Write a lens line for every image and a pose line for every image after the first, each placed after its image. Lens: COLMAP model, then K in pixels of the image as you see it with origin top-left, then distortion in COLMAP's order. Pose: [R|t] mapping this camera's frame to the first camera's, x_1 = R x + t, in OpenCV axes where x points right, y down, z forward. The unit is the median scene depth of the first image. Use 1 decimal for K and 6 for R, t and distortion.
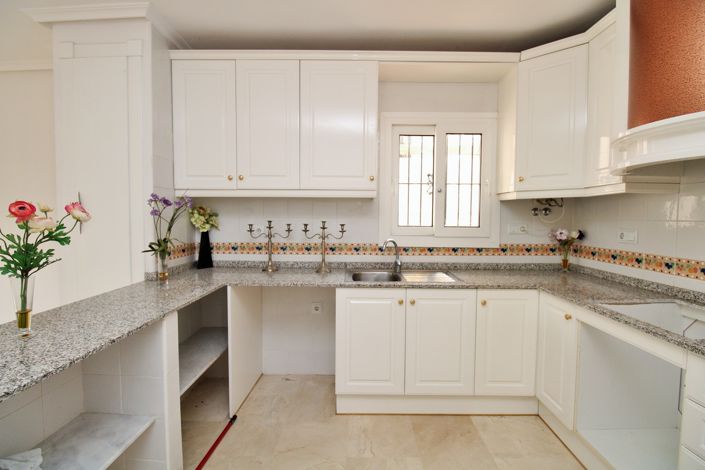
lens RADIAL K [[323.6, 0, 353.4], [0, 323.6, 230.3], [0, 0, 1]] dist [-0.016391, -0.000173]
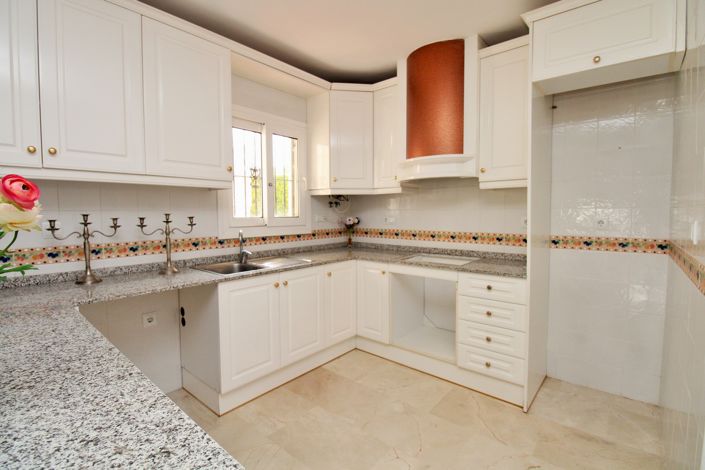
lens RADIAL K [[329.1, 0, 354.6], [0, 329.1, 230.2], [0, 0, 1]] dist [-0.017152, -0.001018]
pose [[0.637188, -0.052172, 0.768940, -0.436406], [0.039520, 0.998605, 0.035006, 0.004514], [-0.769694, 0.008083, 0.638362, 0.064574]]
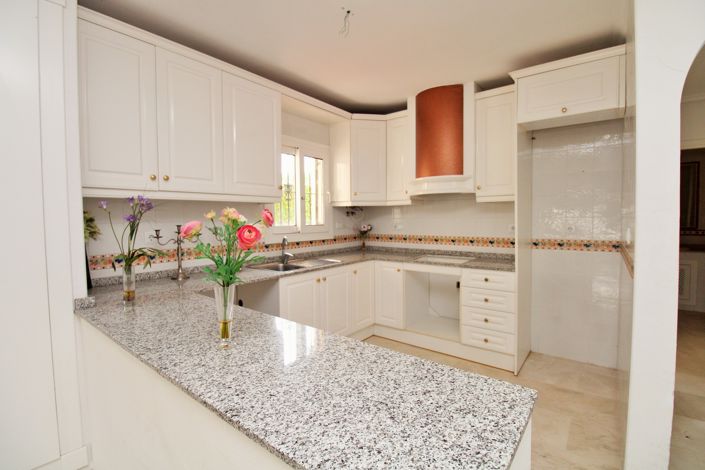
lens RADIAL K [[323.6, 0, 353.4], [0, 323.6, 230.3], [0, 0, 1]] dist [-0.016391, -0.000173]
pose [[0.606048, -0.044404, 0.794188, -0.690360], [0.045636, 0.998737, 0.021016, -0.011199], [-0.794118, 0.023506, 0.607309, 0.034324]]
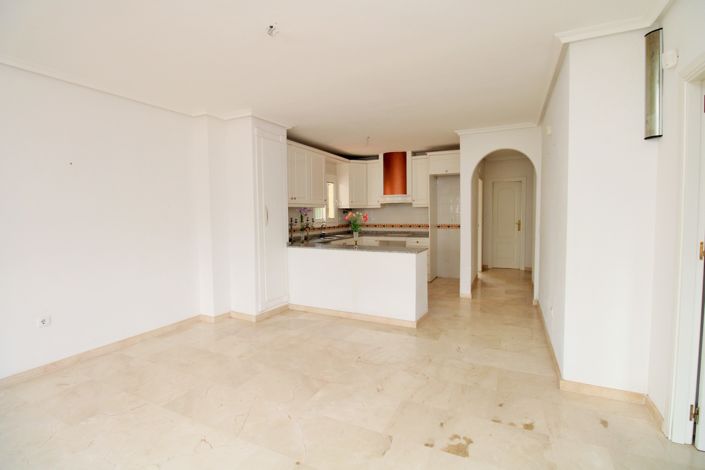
lens RADIAL K [[323.6, 0, 353.4], [0, 323.6, 230.3], [0, 0, 1]] dist [-0.016391, -0.000173]
pose [[0.432520, -0.057220, 0.899807, -2.009560], [0.050983, 0.997940, 0.038954, -0.009710], [-0.900182, 0.029026, 0.434546, -0.297913]]
